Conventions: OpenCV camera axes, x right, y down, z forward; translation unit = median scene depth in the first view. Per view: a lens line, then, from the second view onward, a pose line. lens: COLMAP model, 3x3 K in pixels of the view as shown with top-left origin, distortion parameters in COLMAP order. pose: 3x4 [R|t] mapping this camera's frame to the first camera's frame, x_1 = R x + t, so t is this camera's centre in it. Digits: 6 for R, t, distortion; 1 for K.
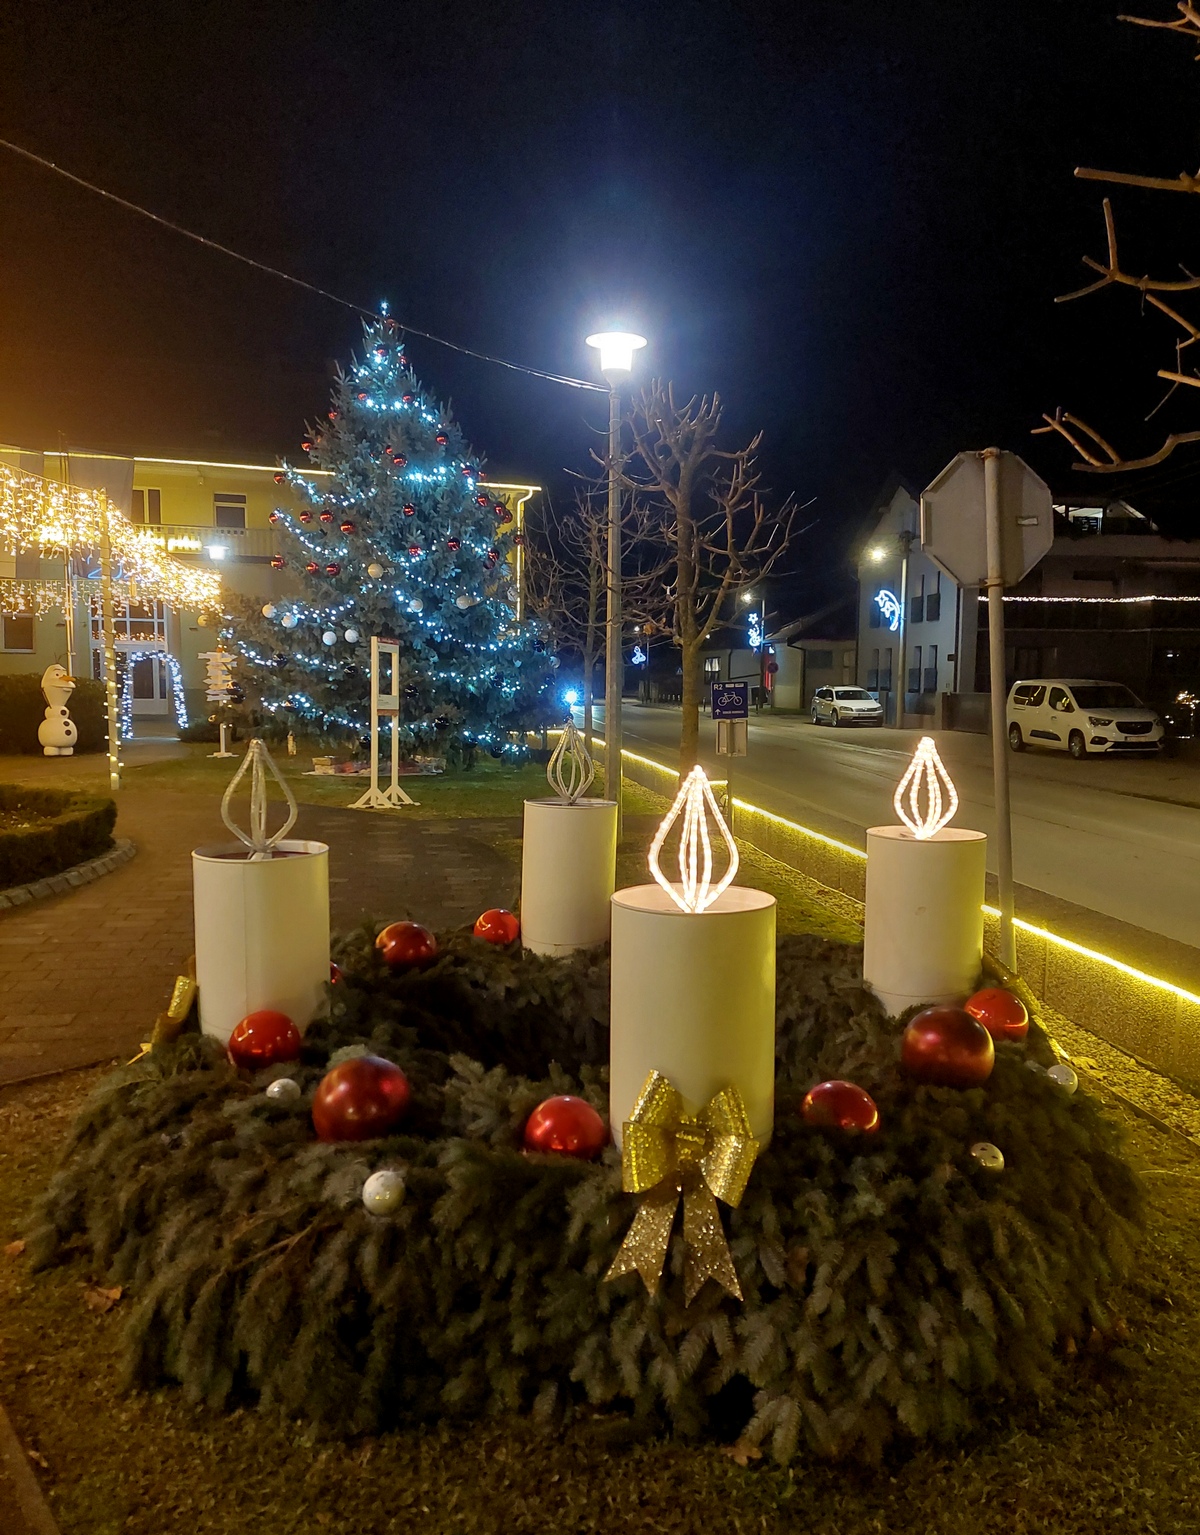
lens RADIAL K [[1189.2, 0, 634.6], [0, 1189.2, 801.0], [0, 0, 1]] dist [0.080851, -0.131761]
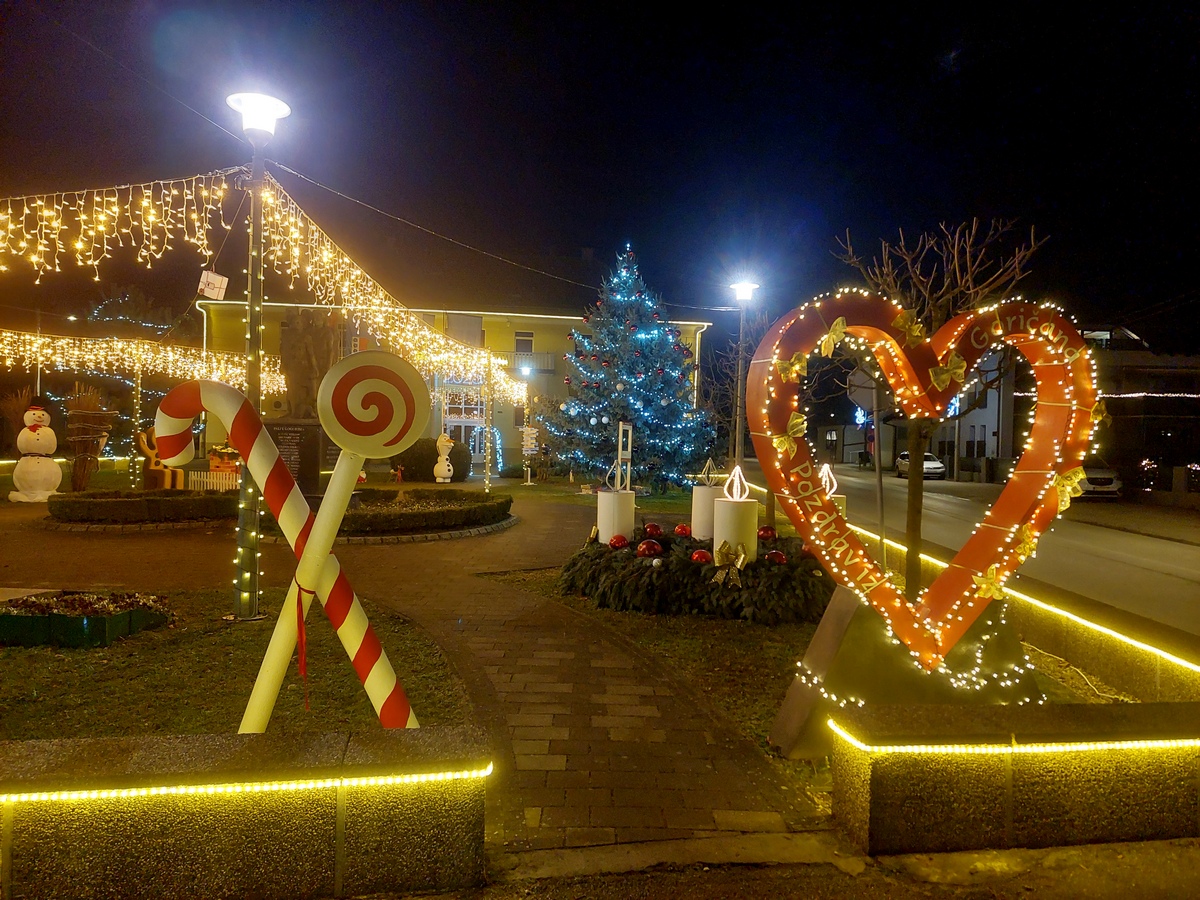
lens RADIAL K [[857.5, 0, 603.6], [0, 857.5, 455.7], [0, 0, 1]] dist [0.112856, -0.113704]
pose [[0.979650, 0.016219, -0.200059, 0.031012], [-0.033936, 0.995765, -0.085447, 0.032553], [0.197826, 0.090498, 0.976051, -0.308252]]
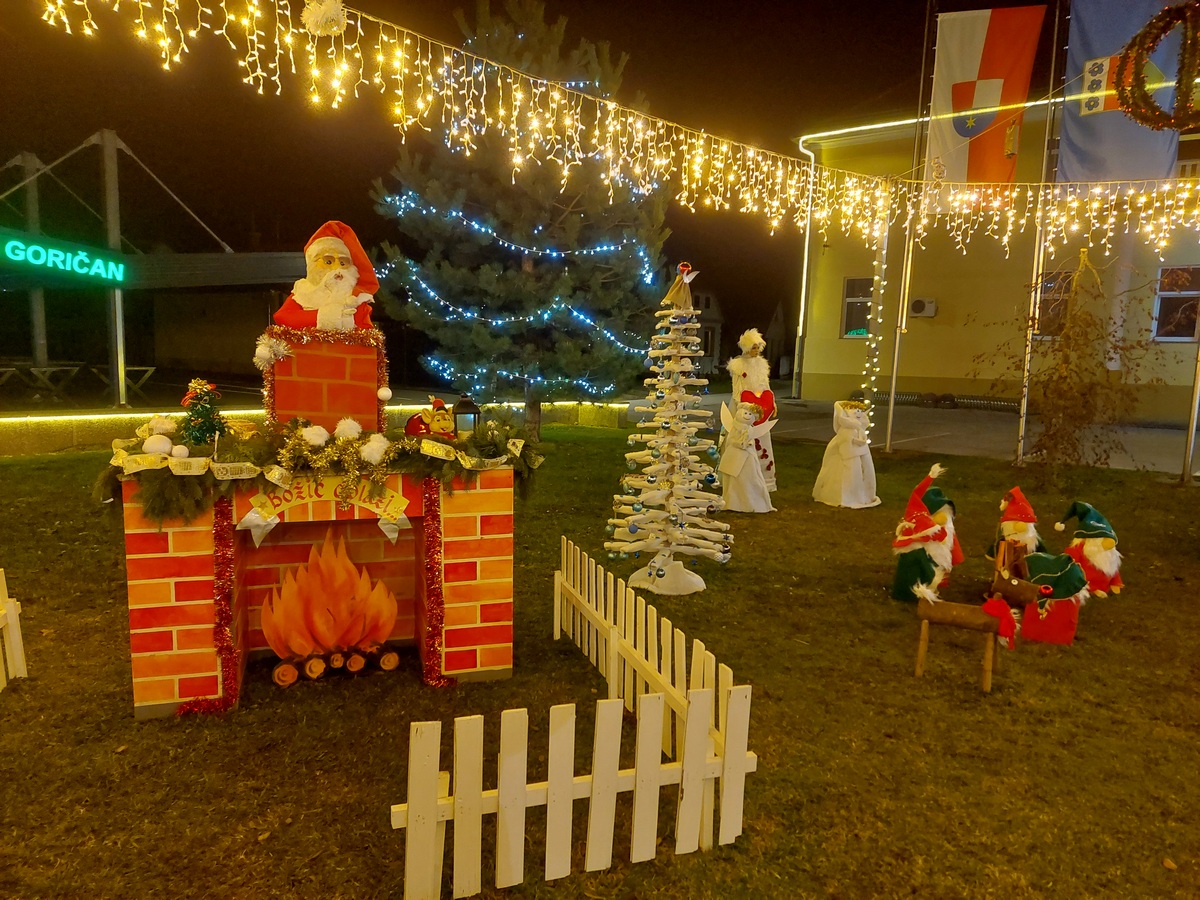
lens RADIAL K [[839.7, 0, 598.7], [0, 839.7, 457.1], [0, 0, 1]] dist [0.071351, -0.089932]
pose [[0.561538, 0.110770, -0.820003, -0.593414], [-0.109089, 0.992260, 0.059335, -0.092585], [0.820228, 0.056134, 0.569275, 0.864724]]
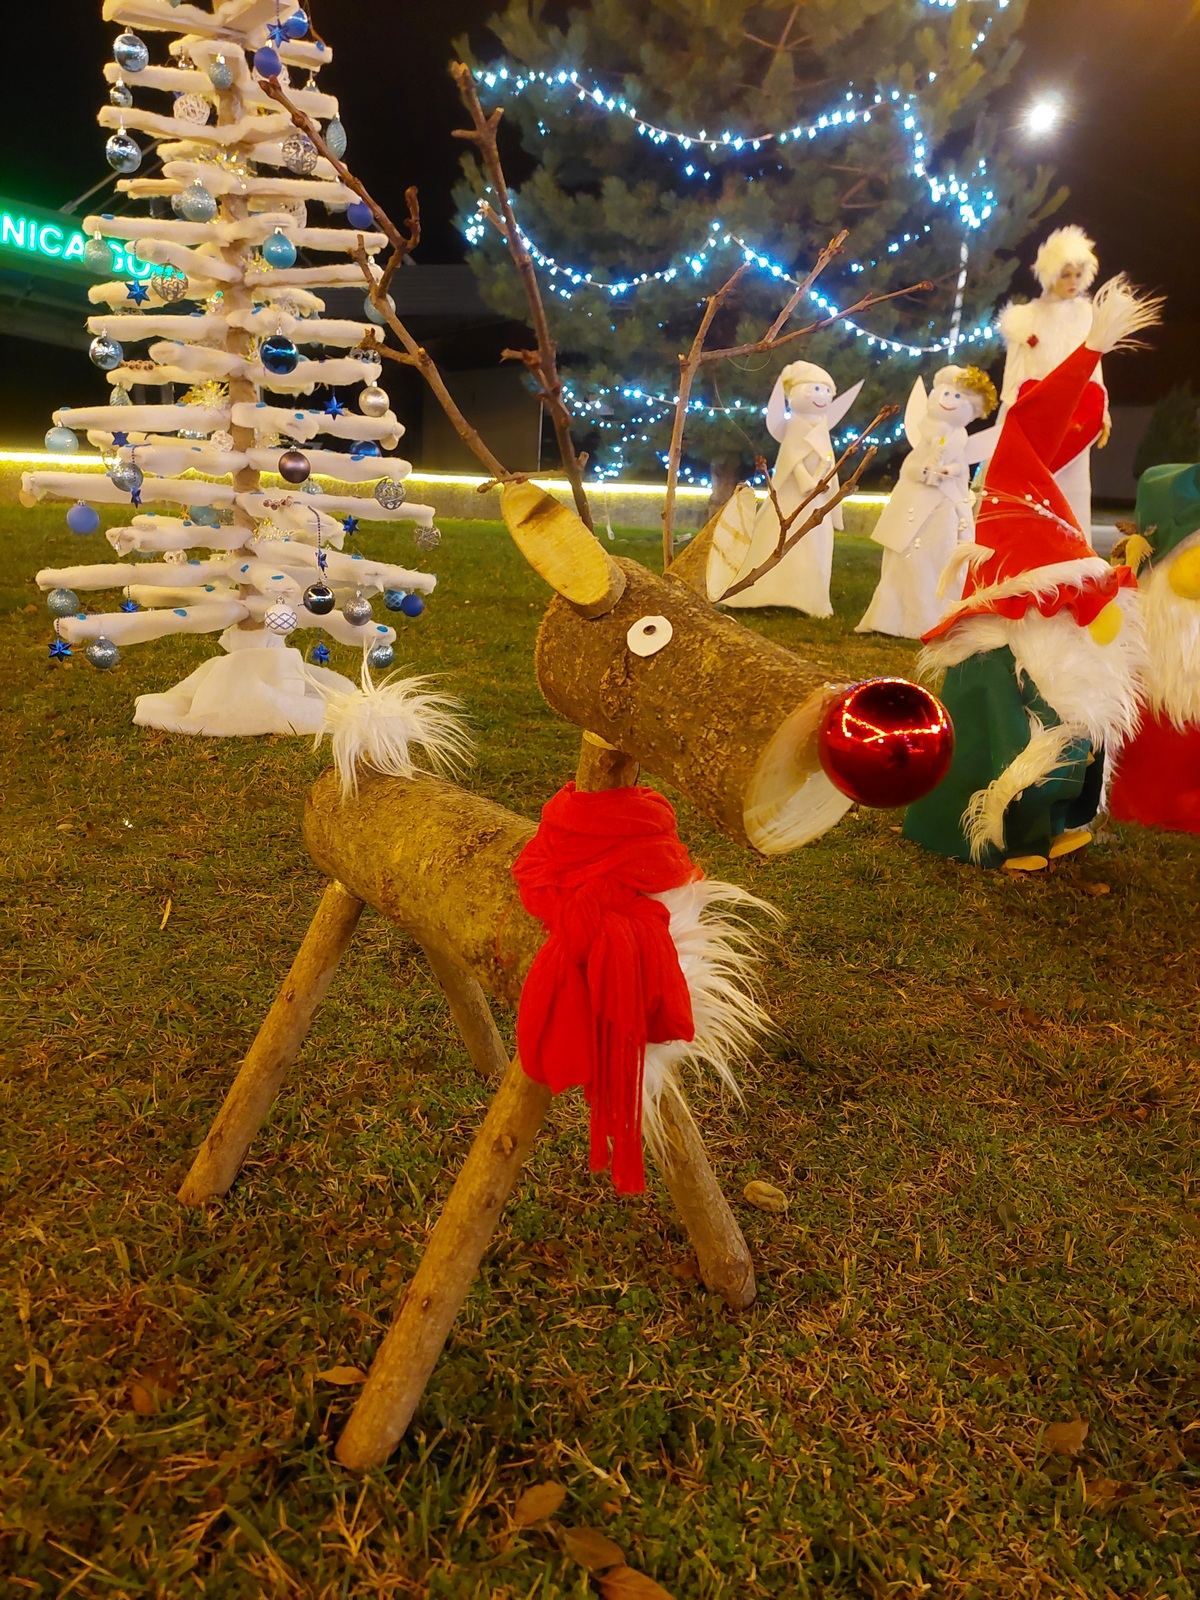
lens RADIAL K [[1140.7, 0, 595.1], [0, 1140.7, 796.7], [0, 0, 1]] dist [0.073574, -0.079372]
pose [[0.193641, 0.273065, -0.942305, -0.677420], [-0.148733, 0.957554, 0.246919, -0.062942], [0.969733, 0.092338, 0.226036, 1.069935]]
